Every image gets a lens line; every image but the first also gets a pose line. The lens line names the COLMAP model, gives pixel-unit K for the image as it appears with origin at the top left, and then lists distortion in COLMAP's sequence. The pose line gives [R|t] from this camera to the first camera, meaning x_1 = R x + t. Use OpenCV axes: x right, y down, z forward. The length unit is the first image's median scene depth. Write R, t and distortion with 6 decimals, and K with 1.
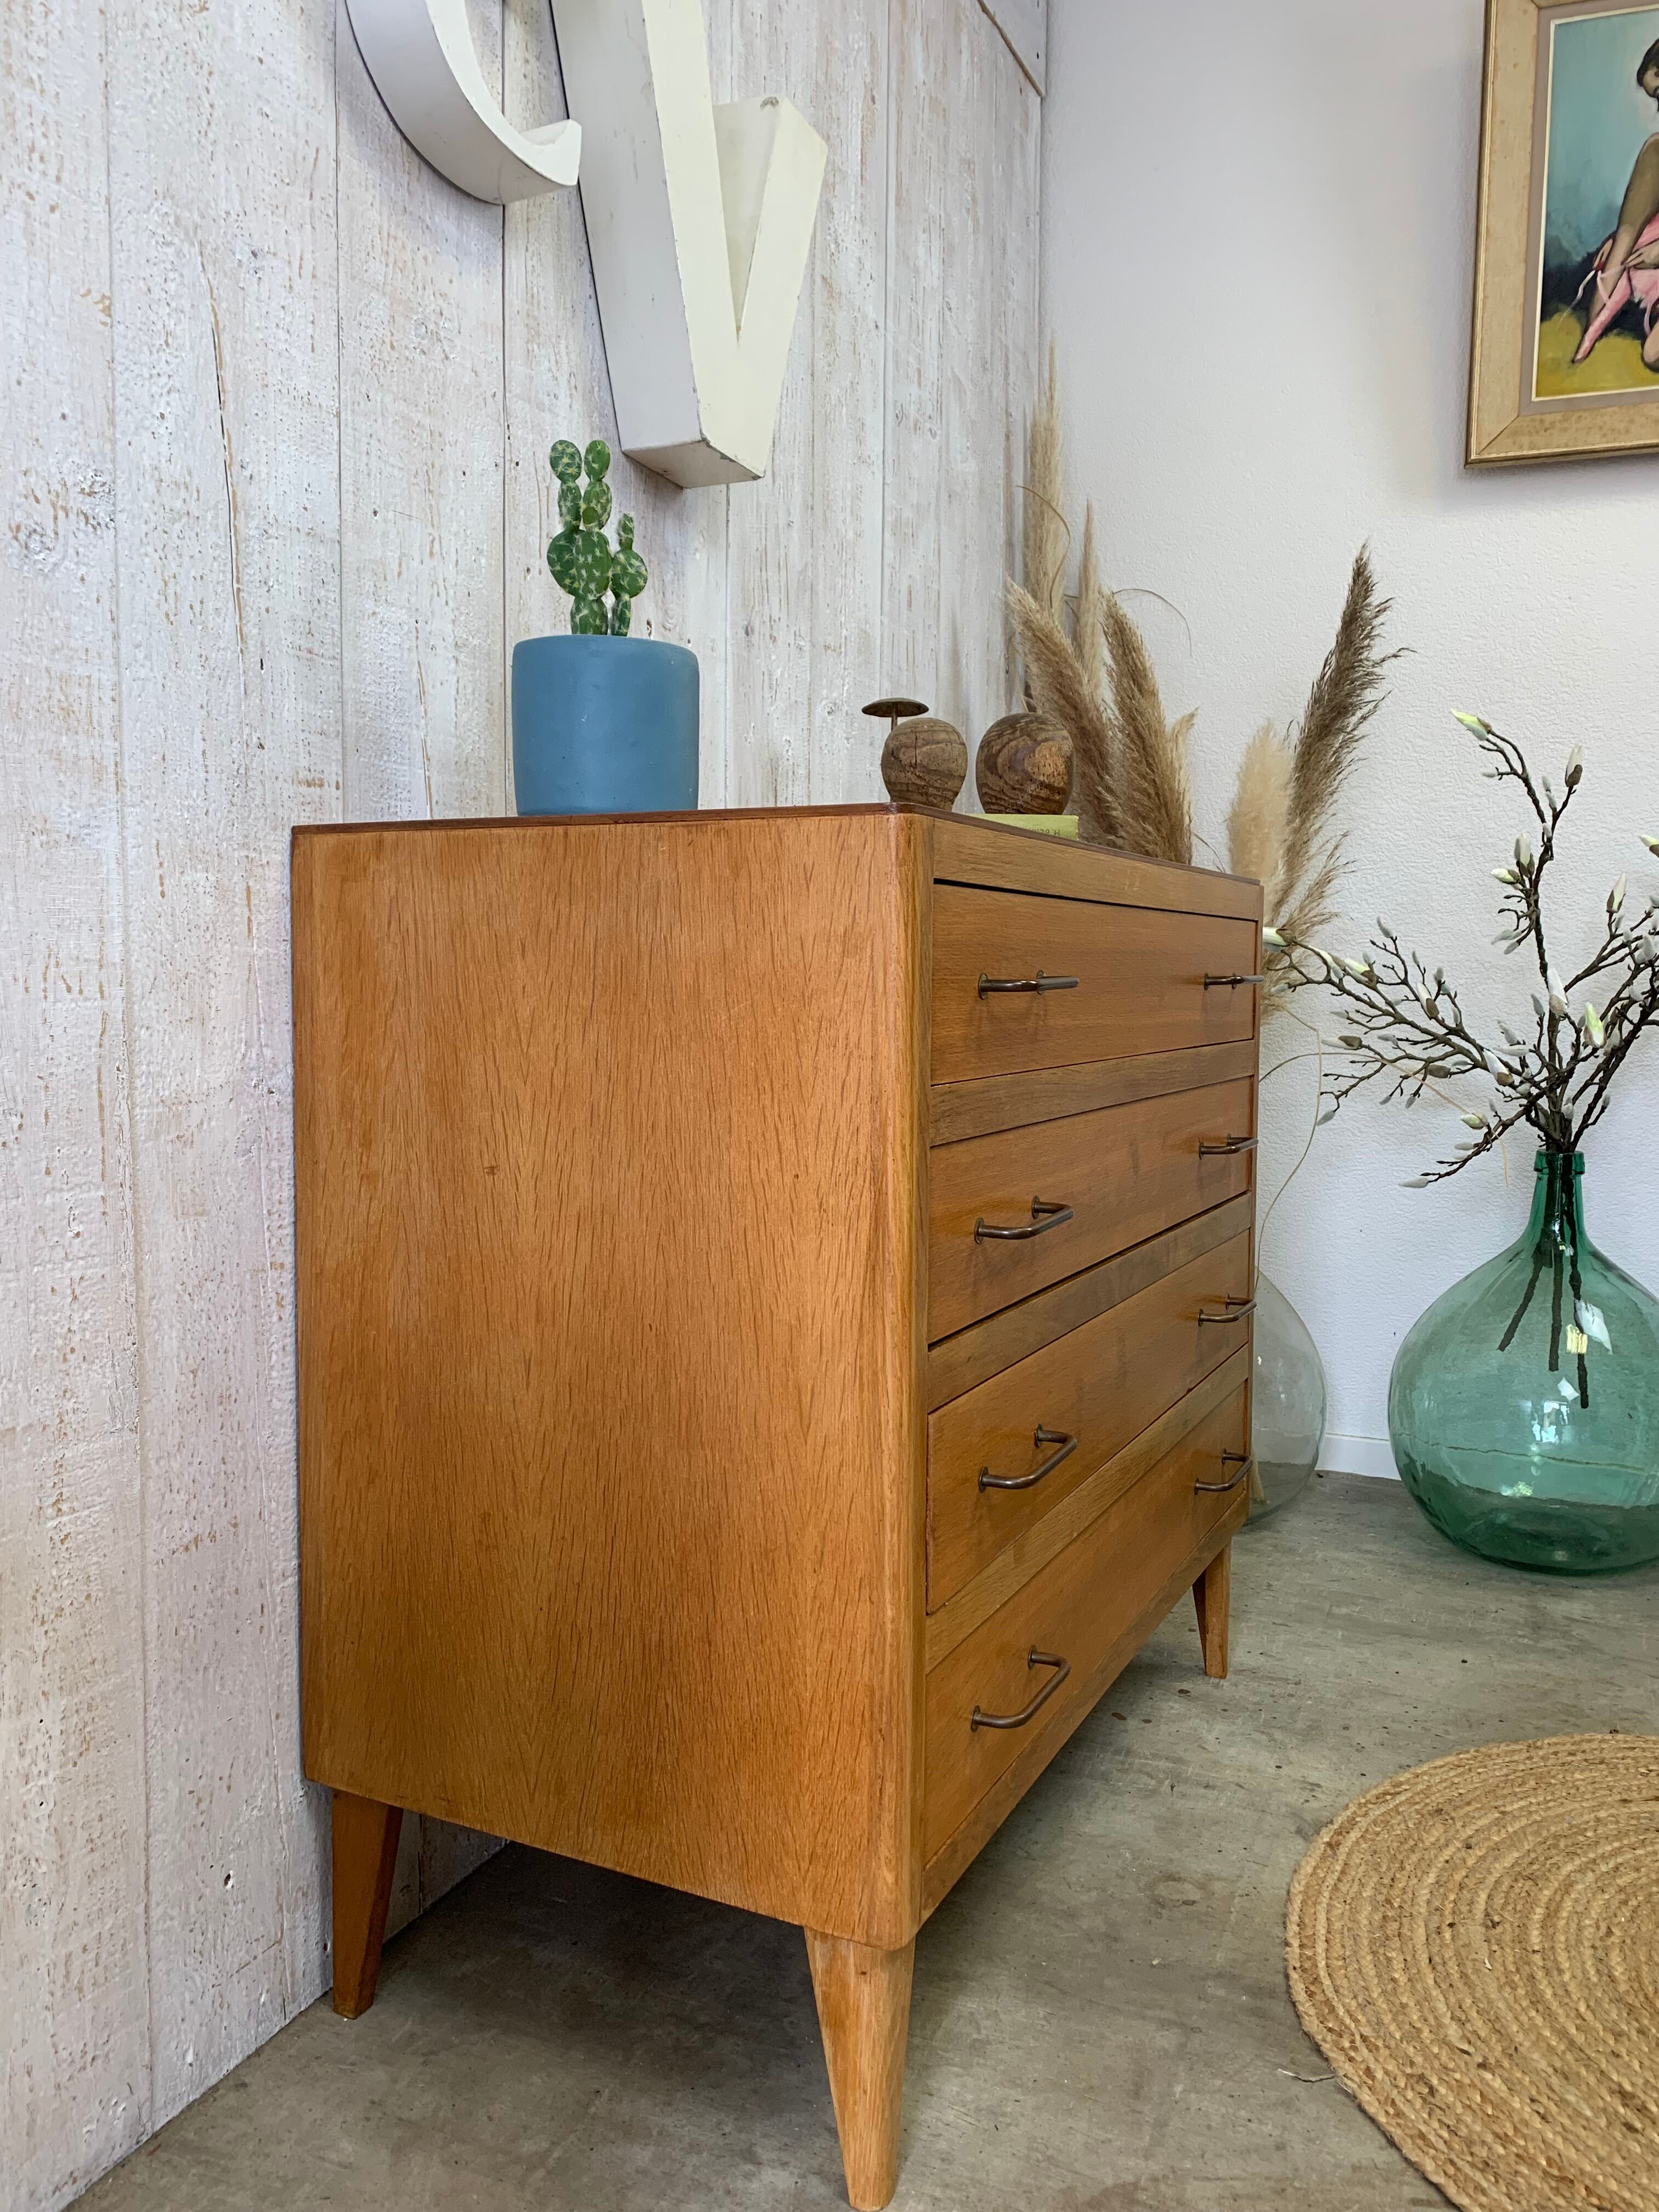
lens RADIAL K [[1706.7, 0, 820.6], [0, 1706.7, 1088.4], [0, 0, 1]] dist [0.016873, -0.016739]
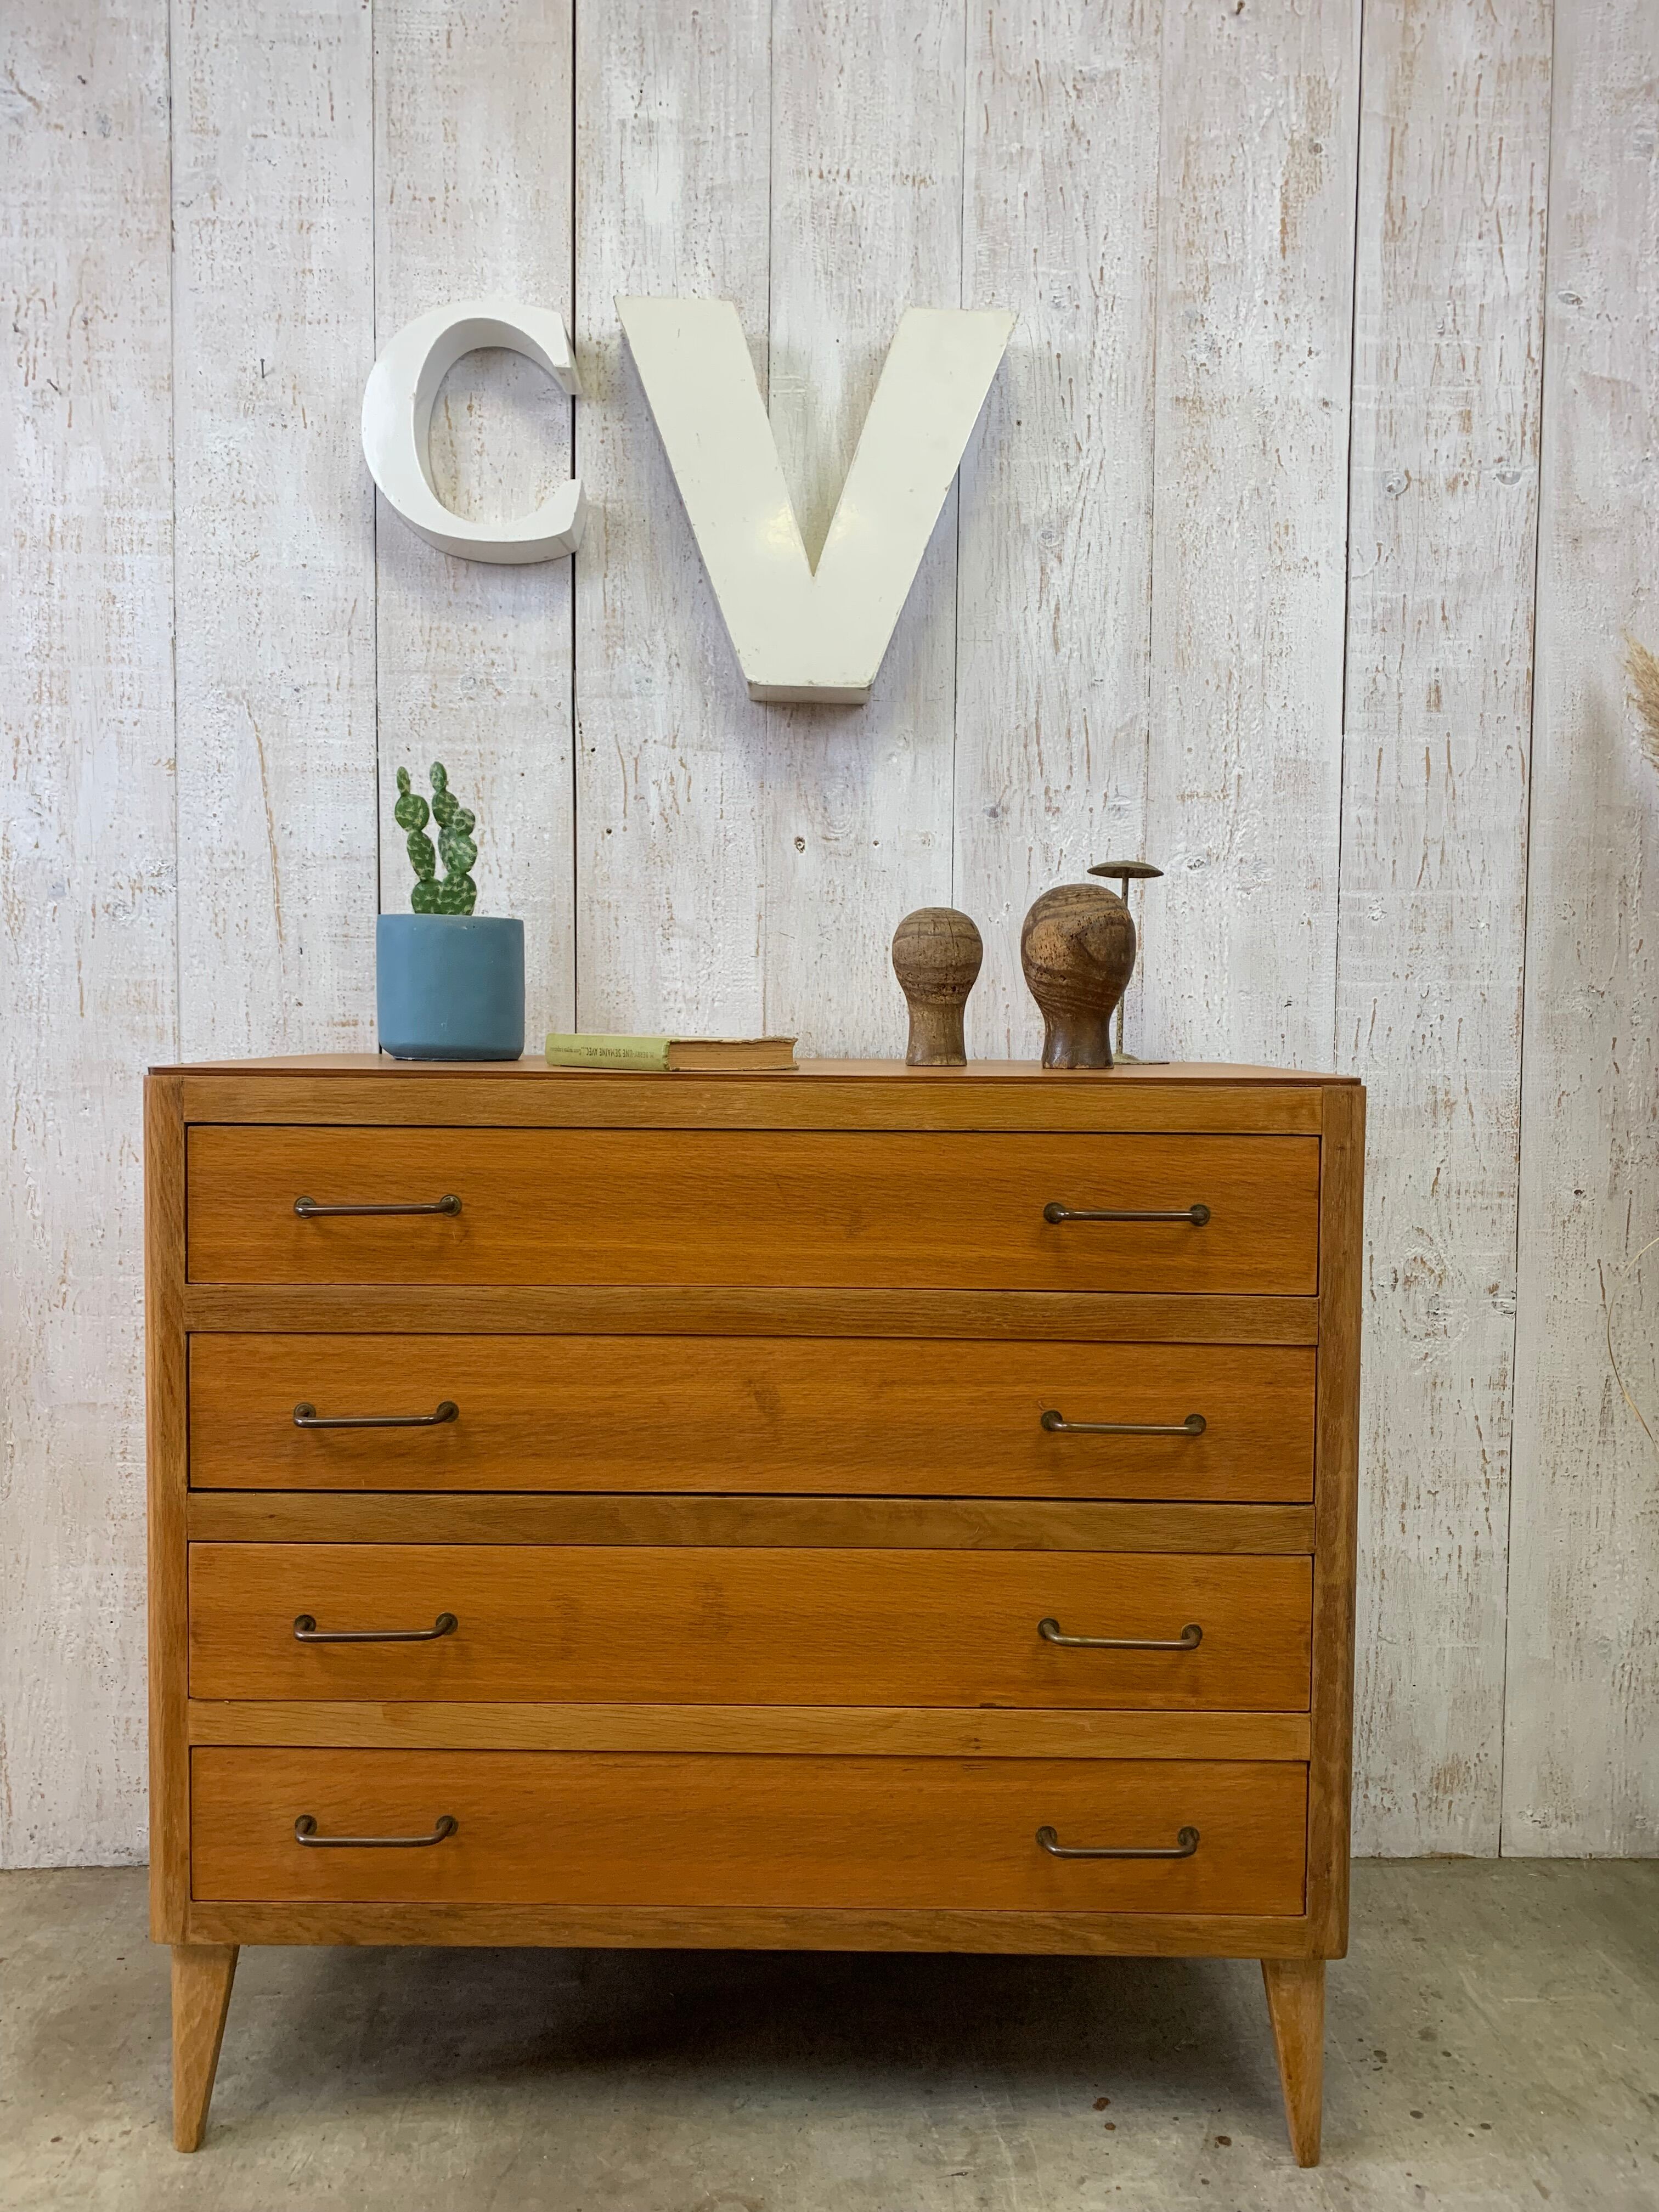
lens RADIAL K [[1706.7, 0, 814.8], [0, 1706.7, 1087.3], [0, 0, 1]] dist [0.016873, -0.016739]
pose [[0.439035, 0.034179, -0.897819, 1.250280], [-0.067815, 0.997686, 0.004819, -0.164109], [0.895907, 0.058770, 0.440337, 0.742745]]
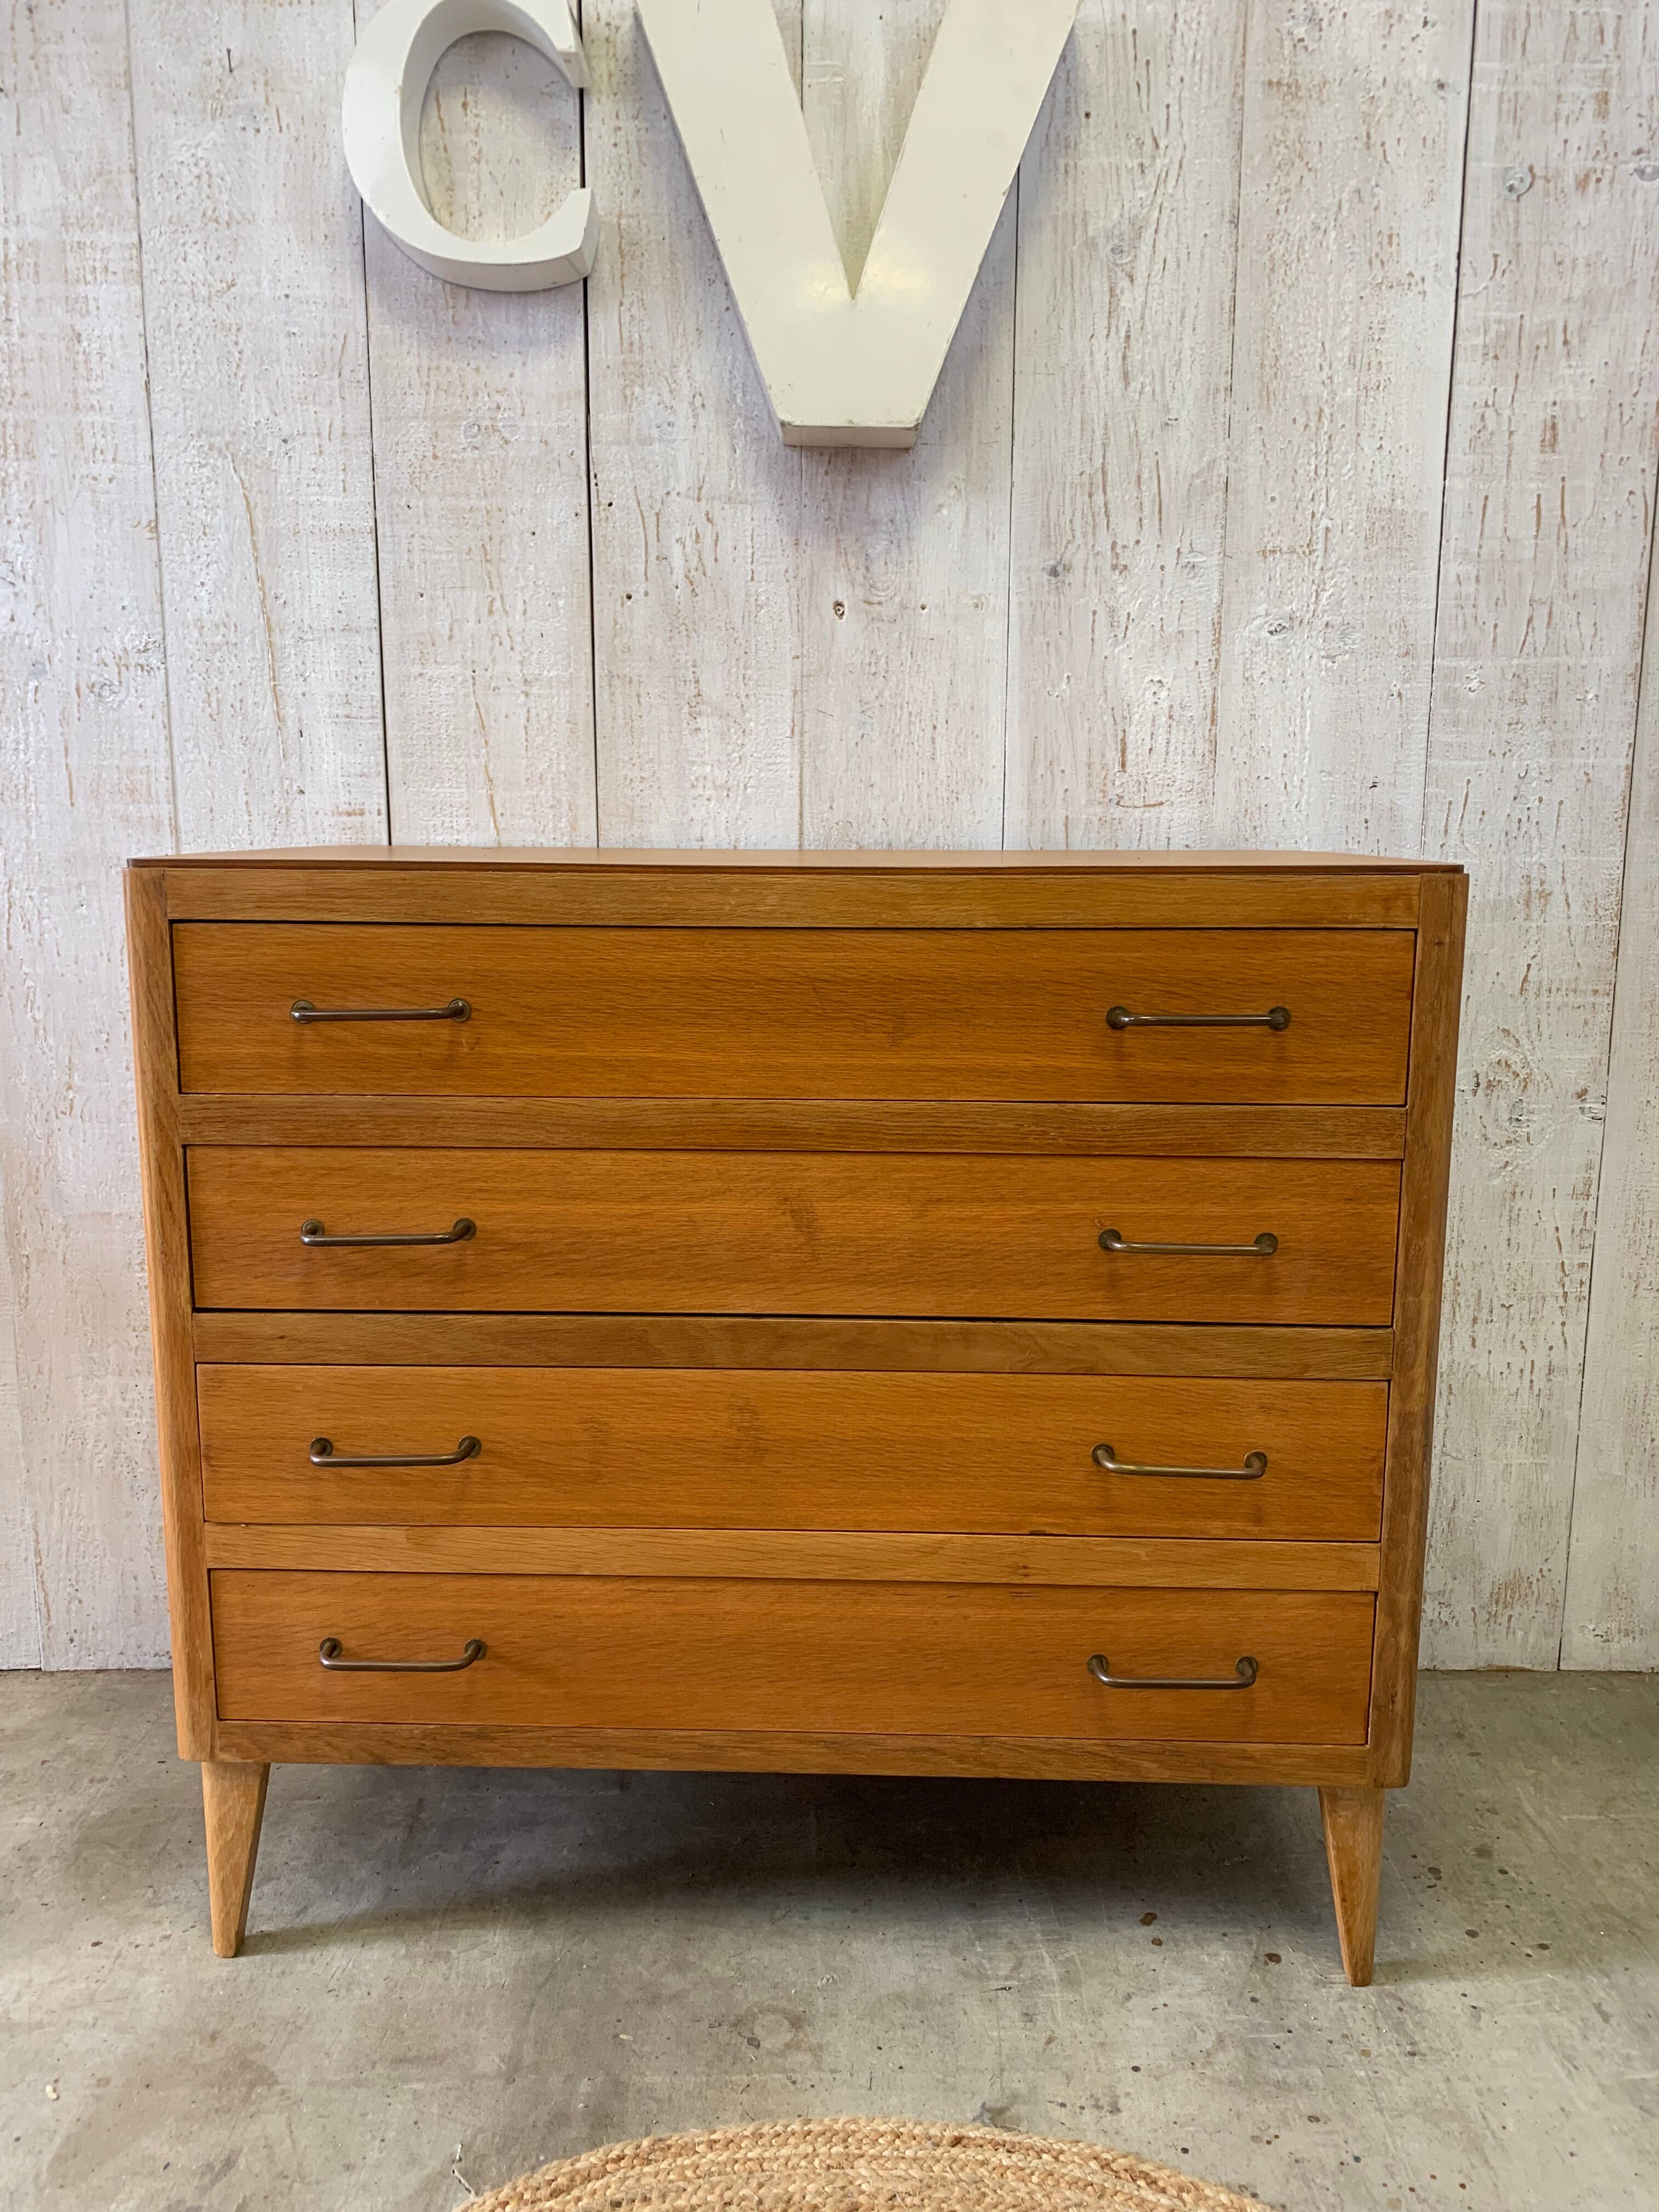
lens RADIAL K [[1706.7, 0, 815.2], [0, 1706.7, 1093.2], [0, 0, 1]] dist [0.016873, -0.016739]
pose [[0.416435, 0.143778, -0.897725, 1.164939], [-0.063459, 0.989605, 0.129056, -0.162214], [0.906948, 0.003225, 0.421231, 0.787041]]
